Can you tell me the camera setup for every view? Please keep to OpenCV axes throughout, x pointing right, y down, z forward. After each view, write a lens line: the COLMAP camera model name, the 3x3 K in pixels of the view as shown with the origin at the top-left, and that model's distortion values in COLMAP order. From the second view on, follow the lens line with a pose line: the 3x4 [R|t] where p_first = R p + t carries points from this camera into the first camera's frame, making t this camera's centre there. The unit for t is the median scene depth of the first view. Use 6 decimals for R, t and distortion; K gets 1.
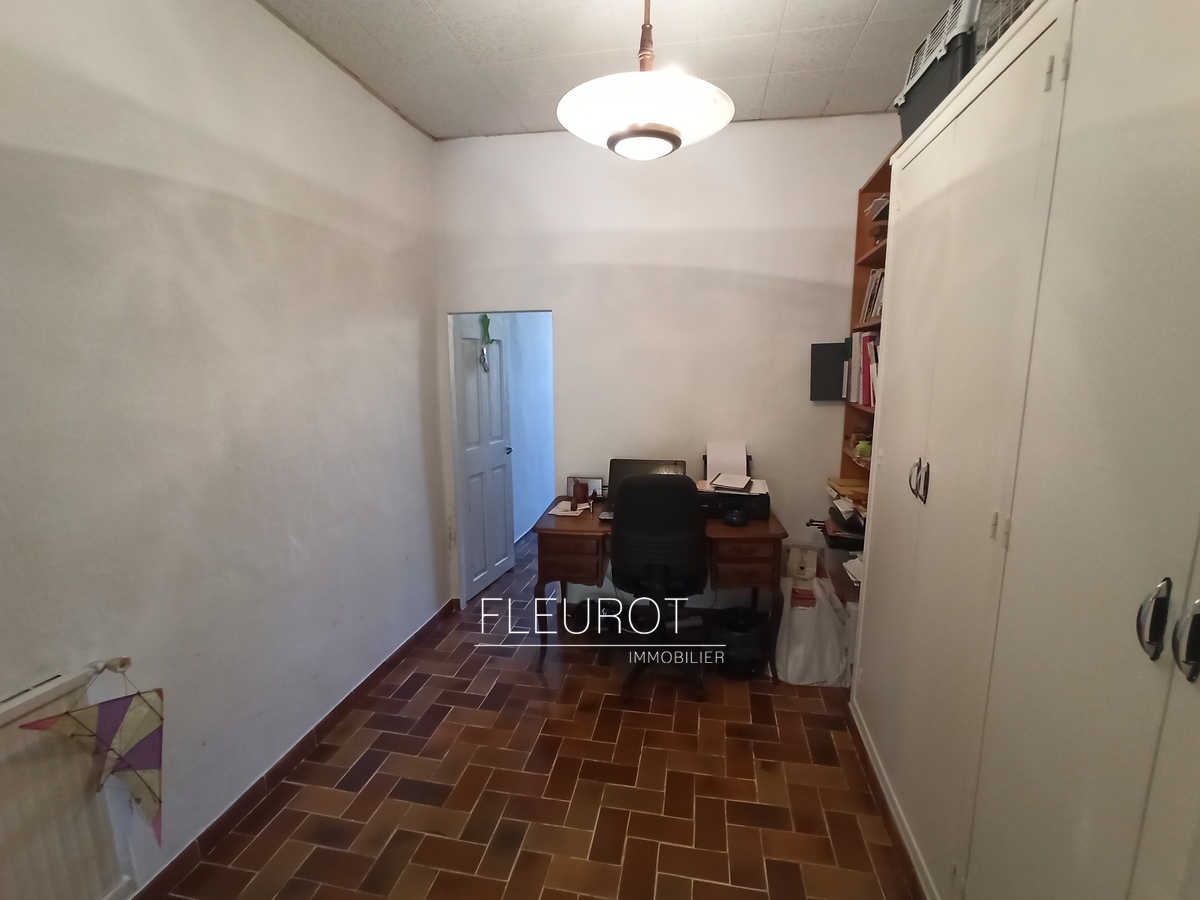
lens RADIAL K [[558.5, 0, 600.0], [0, 558.5, 450.0], [0, 0, 1]] dist [-0.000595, 0.000197]
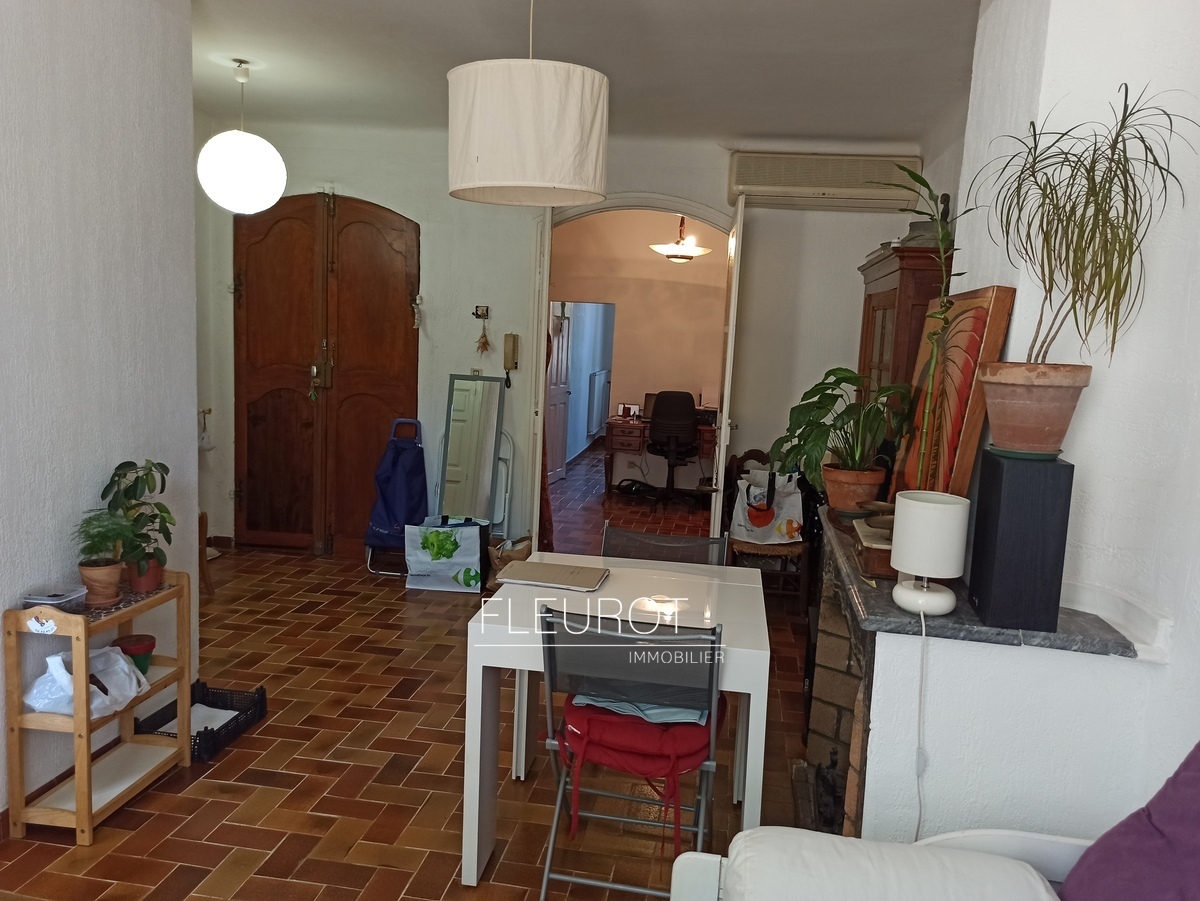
lens RADIAL K [[914.5, 0, 600.0], [0, 914.5, 450.5], [0, 0, 1]] dist [0.063833, 0.000345]
pose [[0.997282, 0.044976, 0.058366, -0.262650], [-0.042153, 0.997922, -0.048726, 0.323213], [-0.060437, 0.046133, 0.997105, -1.686015]]
